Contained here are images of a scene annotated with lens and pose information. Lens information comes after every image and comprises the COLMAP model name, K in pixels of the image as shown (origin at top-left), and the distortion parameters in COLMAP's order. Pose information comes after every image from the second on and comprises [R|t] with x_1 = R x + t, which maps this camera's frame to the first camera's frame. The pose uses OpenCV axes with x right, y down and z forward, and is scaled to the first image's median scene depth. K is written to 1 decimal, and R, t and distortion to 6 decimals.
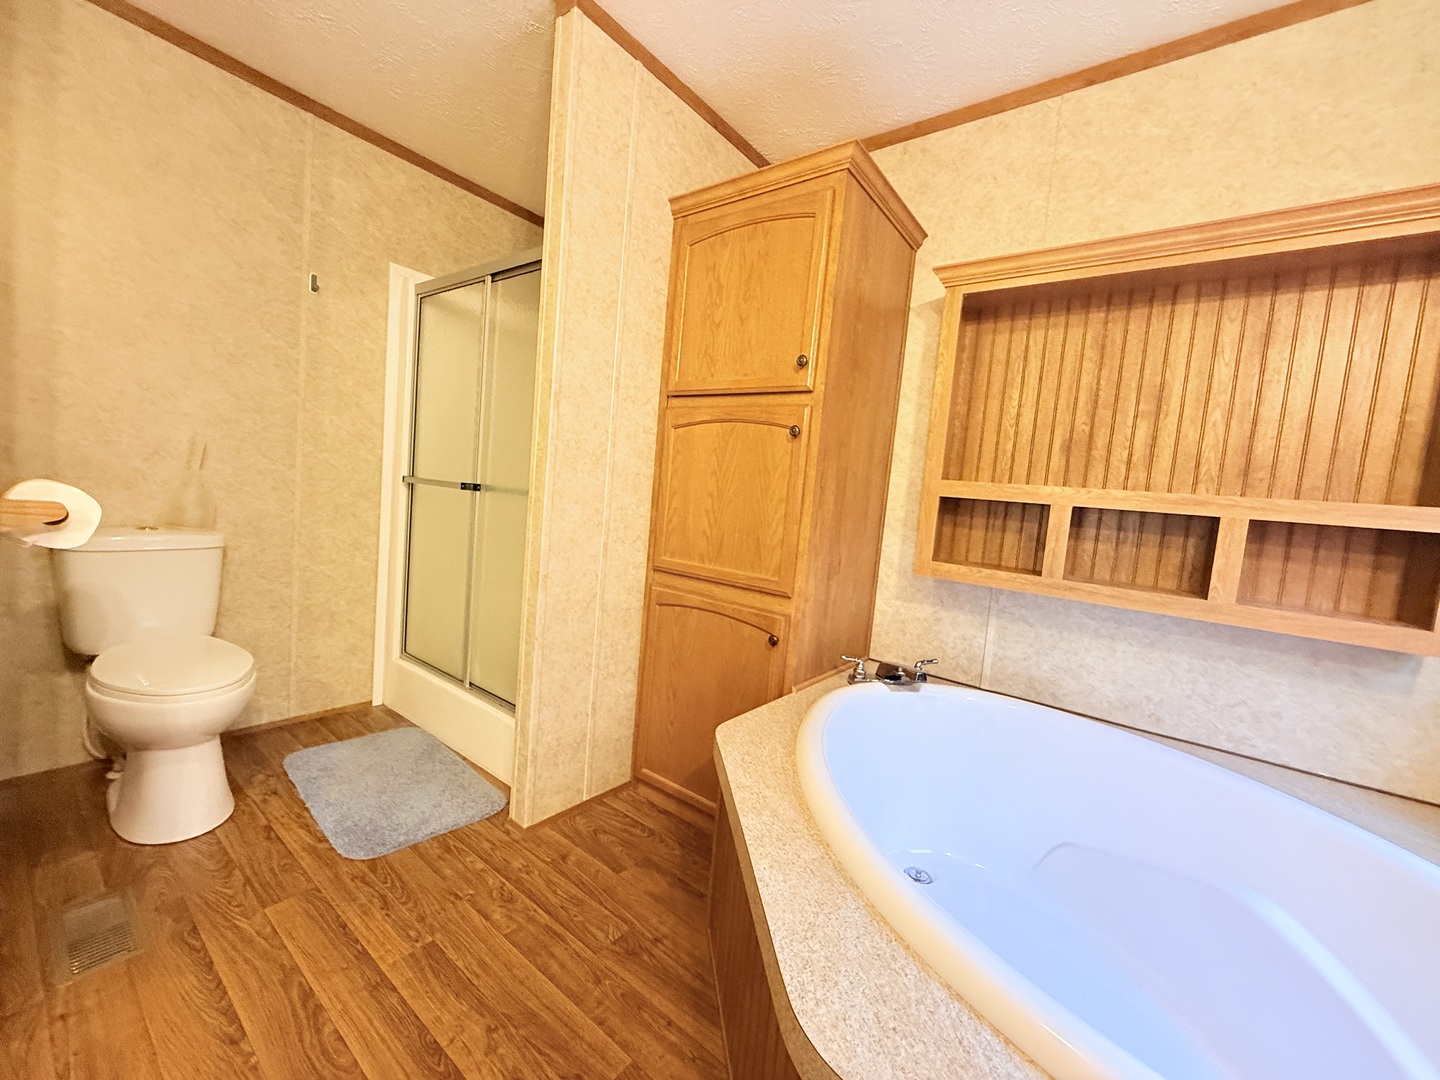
lens RADIAL K [[567.3, 0, 717.5], [0, 567.3, 538.8], [0, 0, 1]] dist [-0.000744, -0.000148]
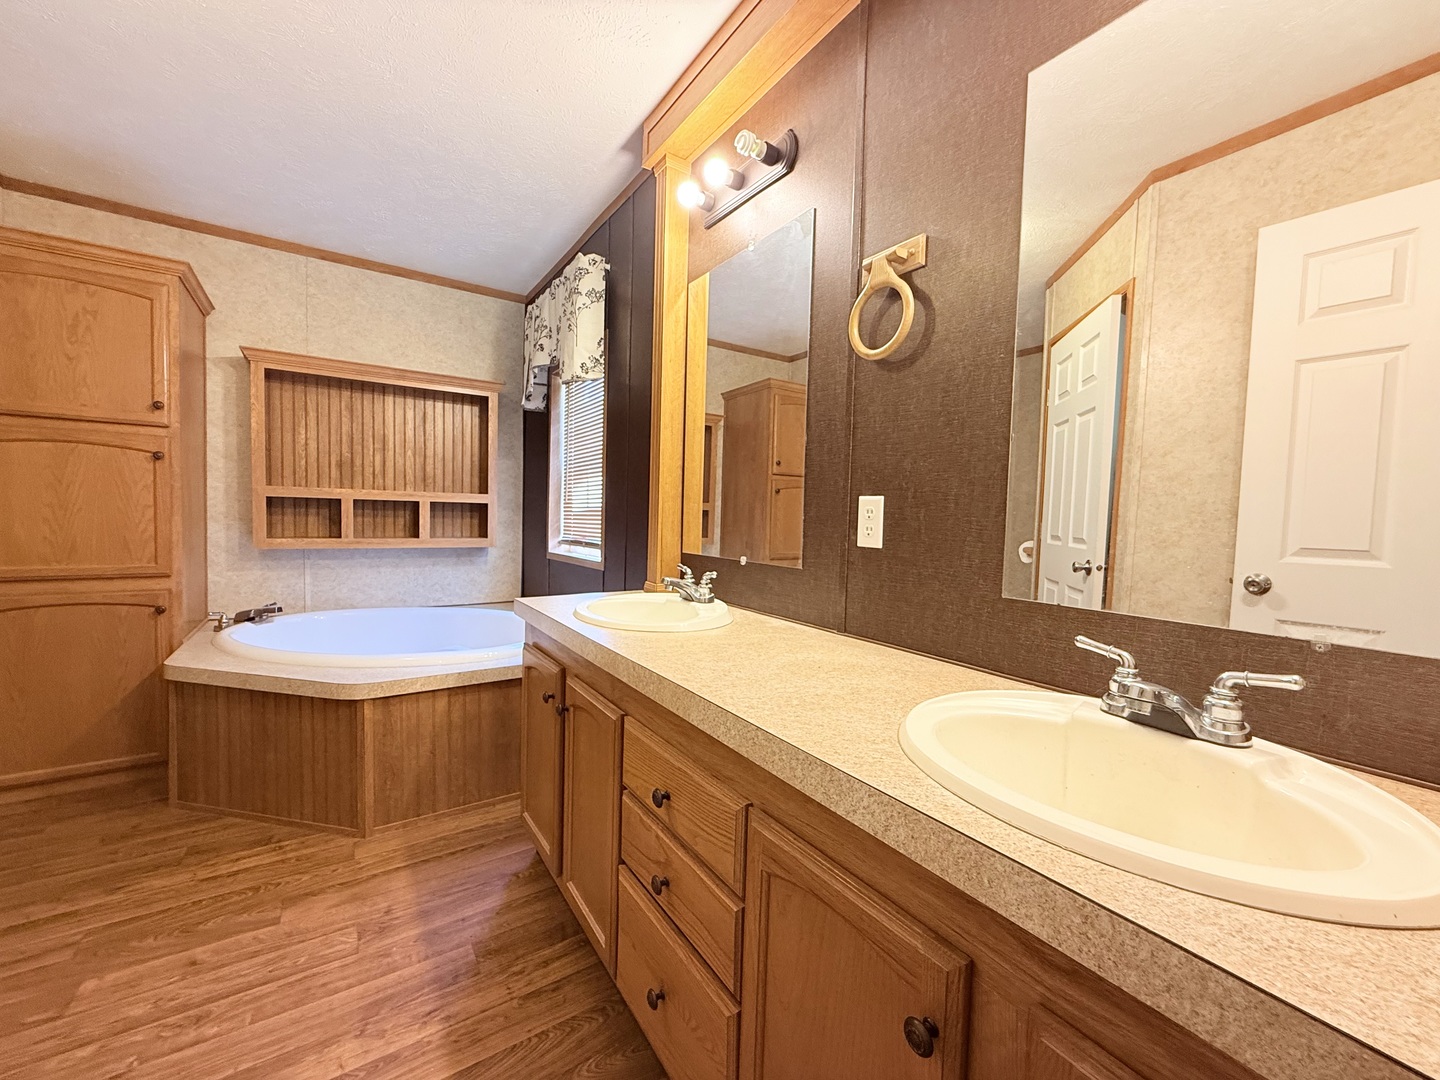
lens RADIAL K [[567.3, 0, 717.5], [0, 567.3, 538.8], [0, 0, 1]] dist [-0.000744, -0.000148]
pose [[0.308857, -0.121583, 0.943305, -0.737983], [0.078160, 0.991686, 0.102227, -0.022729], [-0.947891, 0.042155, 0.315792, -0.686928]]
